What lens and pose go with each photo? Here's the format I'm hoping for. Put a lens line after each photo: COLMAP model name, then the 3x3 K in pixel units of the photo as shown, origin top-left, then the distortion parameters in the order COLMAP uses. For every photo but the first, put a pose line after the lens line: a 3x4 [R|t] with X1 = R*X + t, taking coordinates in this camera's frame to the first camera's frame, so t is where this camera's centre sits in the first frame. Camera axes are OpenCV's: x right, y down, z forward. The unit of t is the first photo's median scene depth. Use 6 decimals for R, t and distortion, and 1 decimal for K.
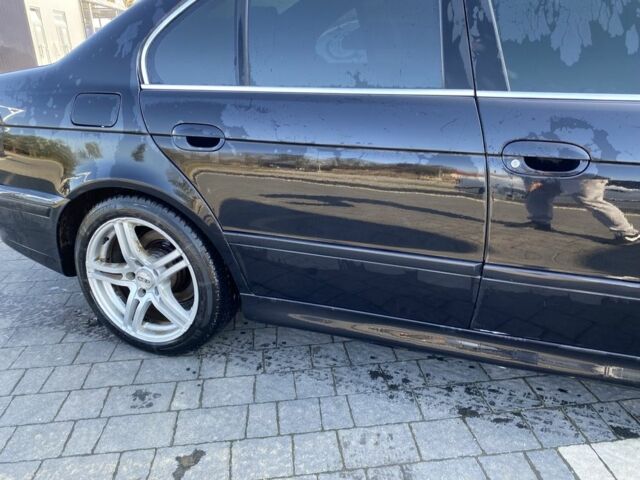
lens RADIAL K [[493.0, 0, 320.0], [0, 493.0, 240.0], [0, 0, 1]] dist [0.004085, -0.006828]
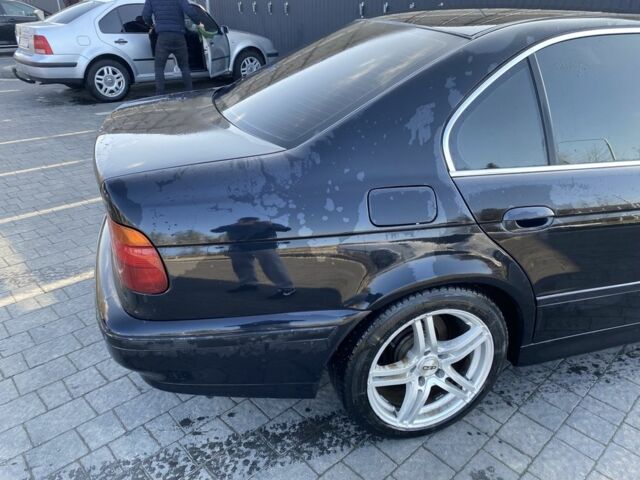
lens RADIAL K [[493.0, 0, 320.0], [0, 493.0, 240.0], [0, 0, 1]] dist [0.004085, -0.006828]
pose [[0.789623, -0.224799, 0.570930, -1.099204], [0.191436, 0.974283, 0.118850, -0.341034], [-0.582964, 0.015450, 0.812351, 0.372288]]
